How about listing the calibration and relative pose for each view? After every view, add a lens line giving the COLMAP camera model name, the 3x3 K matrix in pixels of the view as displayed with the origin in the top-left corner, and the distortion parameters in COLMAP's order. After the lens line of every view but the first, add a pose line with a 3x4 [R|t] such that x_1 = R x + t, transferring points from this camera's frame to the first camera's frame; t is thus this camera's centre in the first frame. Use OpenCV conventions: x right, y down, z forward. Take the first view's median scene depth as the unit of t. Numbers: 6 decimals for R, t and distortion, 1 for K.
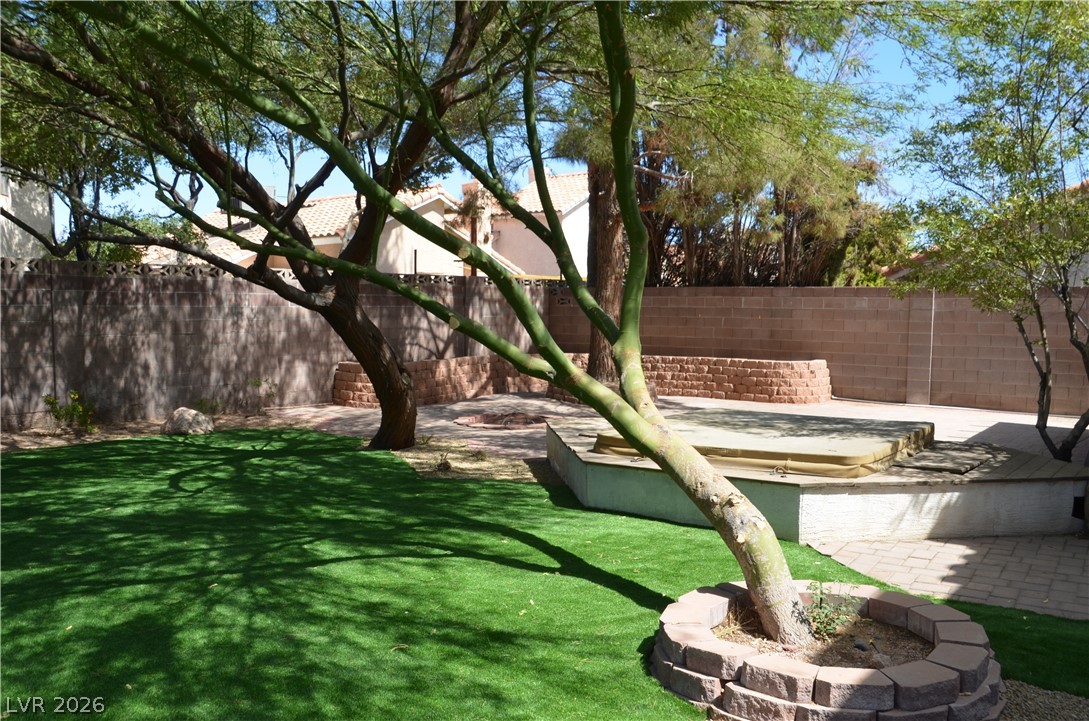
lens RADIAL K [[923.2, 0, 549.7], [0, 923.2, 360.0], [0, 0, 1]] dist [-0.140096, 0.128376]
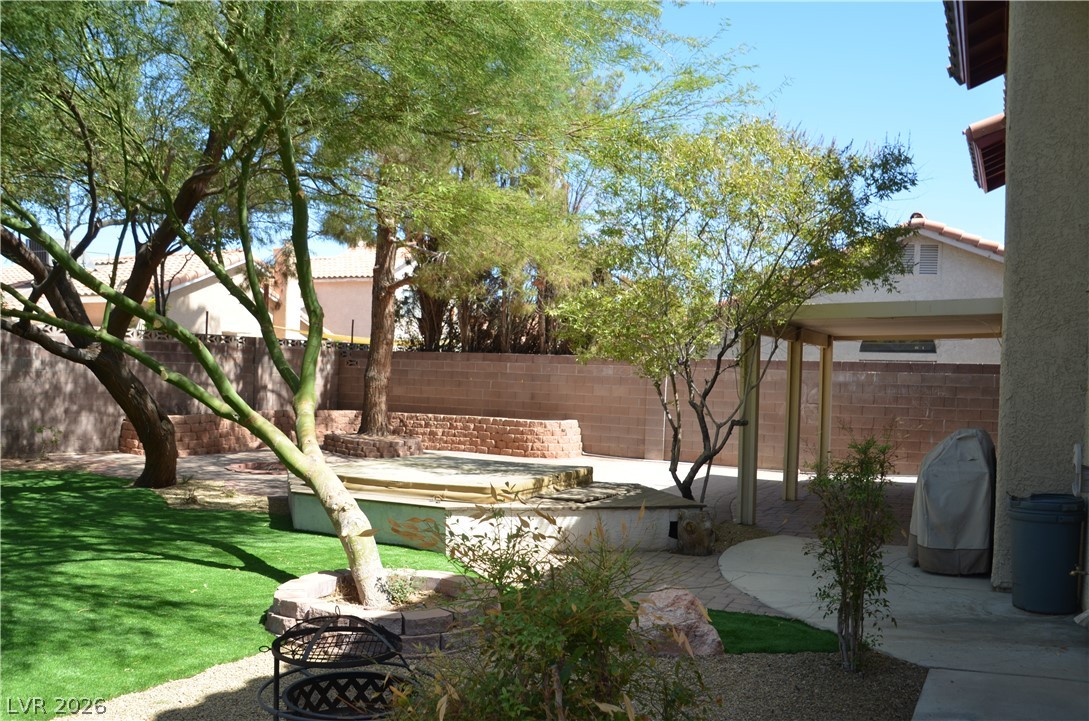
lens RADIAL K [[923.2, 0, 549.7], [0, 923.2, 360.0], [0, 0, 1]] dist [-0.140096, 0.128376]
pose [[0.985144, 0.026398, 0.169687, 0.087907], [-0.014695, 0.997449, -0.069860, 0.007179], [-0.171099, 0.066328, 0.983019, -0.146531]]
